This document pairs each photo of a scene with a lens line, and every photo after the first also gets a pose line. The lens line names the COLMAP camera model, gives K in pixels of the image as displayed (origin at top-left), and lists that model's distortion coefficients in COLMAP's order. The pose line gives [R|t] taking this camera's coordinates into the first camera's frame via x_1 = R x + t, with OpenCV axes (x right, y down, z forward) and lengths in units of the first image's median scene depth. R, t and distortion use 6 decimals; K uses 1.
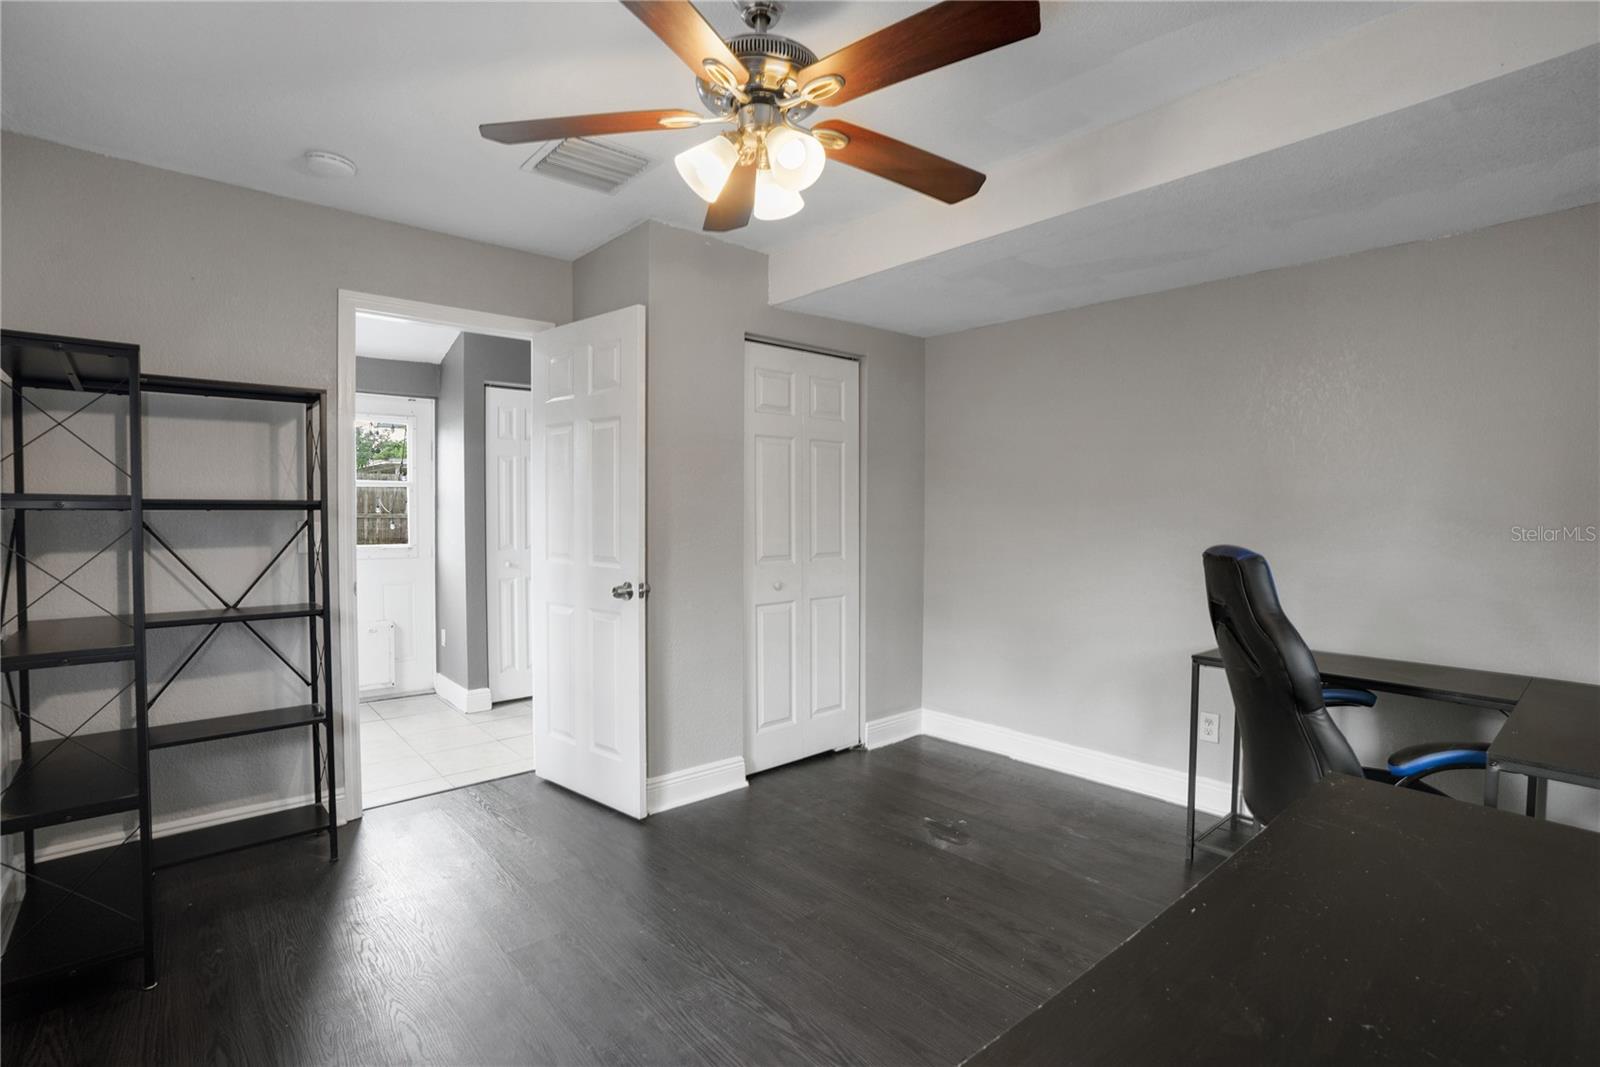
lens RADIAL K [[744.2, 0, 802.6], [0, 744.2, 528.7], [0, 0, 1]] dist [-0.063879, 0.021896]
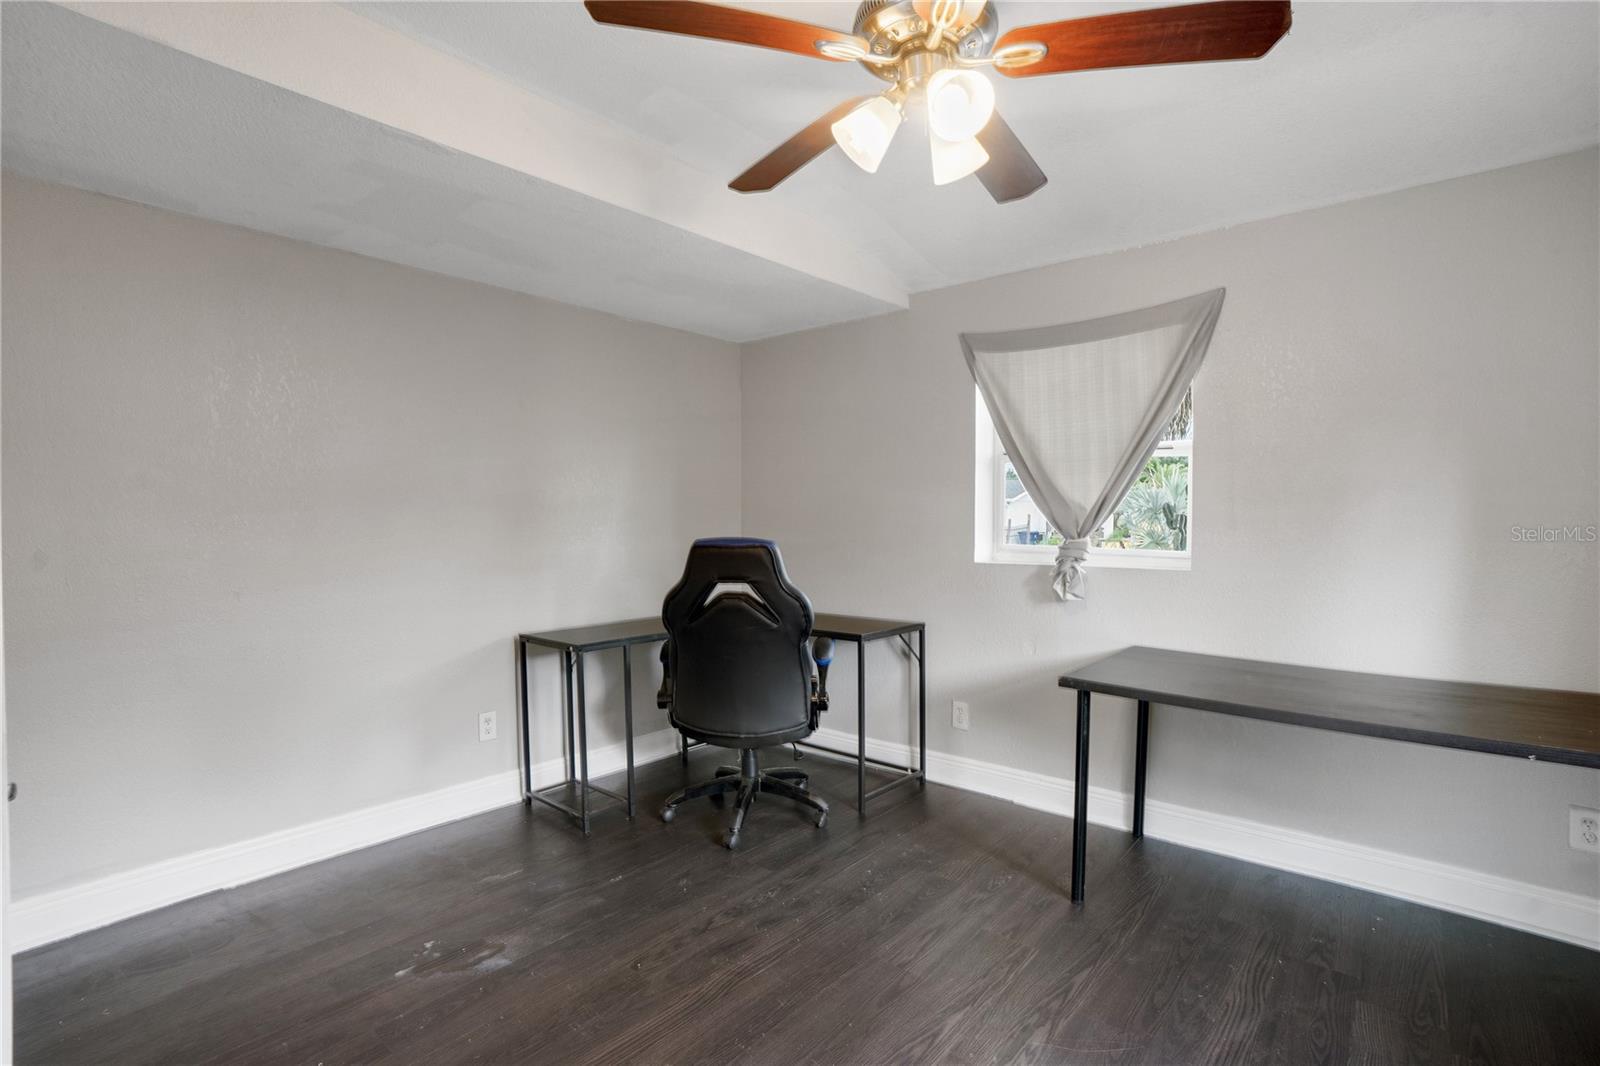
lens RADIAL K [[744.2, 0, 802.6], [0, 744.2, 528.2], [0, 0, 1]] dist [-0.063879, 0.021896]
pose [[-0.129373, -0.021439, 0.991364, -0.521521], [0.026430, 0.999336, 0.025060, -0.016757], [-0.991244, 0.029444, -0.128720, 0.716515]]
